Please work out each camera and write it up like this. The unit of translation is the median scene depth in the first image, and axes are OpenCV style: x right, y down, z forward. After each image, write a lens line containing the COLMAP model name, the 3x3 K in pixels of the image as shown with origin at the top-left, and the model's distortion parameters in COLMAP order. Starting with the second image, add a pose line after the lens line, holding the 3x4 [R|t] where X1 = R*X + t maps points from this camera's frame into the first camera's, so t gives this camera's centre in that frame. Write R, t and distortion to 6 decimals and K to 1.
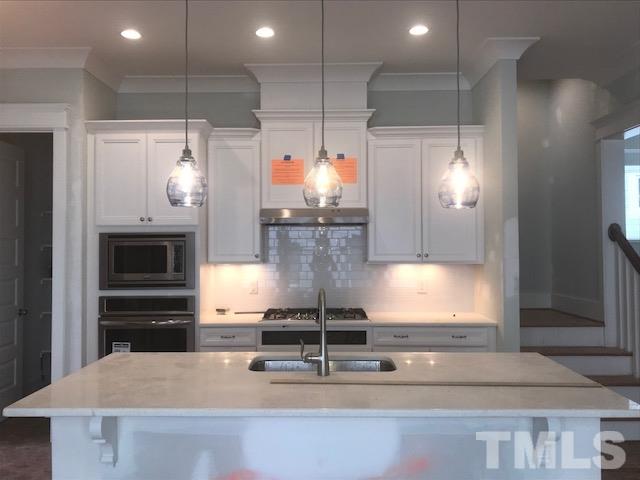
lens RADIAL K [[566.0, 0, 316.2], [0, 566.0, 240.5], [0, 0, 1]] dist [0.073149, -0.095536]
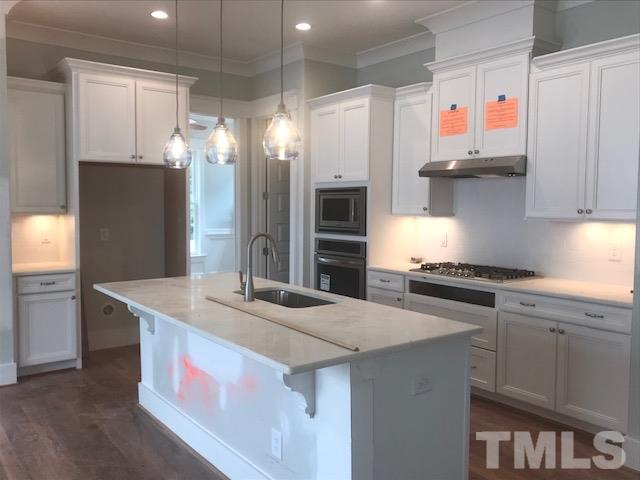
lens RADIAL K [[566.0, 0, 314.2], [0, 566.0, 241.9], [0, 0, 1]] dist [0.073149, -0.095536]
pose [[0.608817, 0.062581, -0.790839, 0.591287], [-0.000025, 0.996885, 0.078867, 0.006102], [0.793311, -0.047996, 0.606922, 0.211561]]
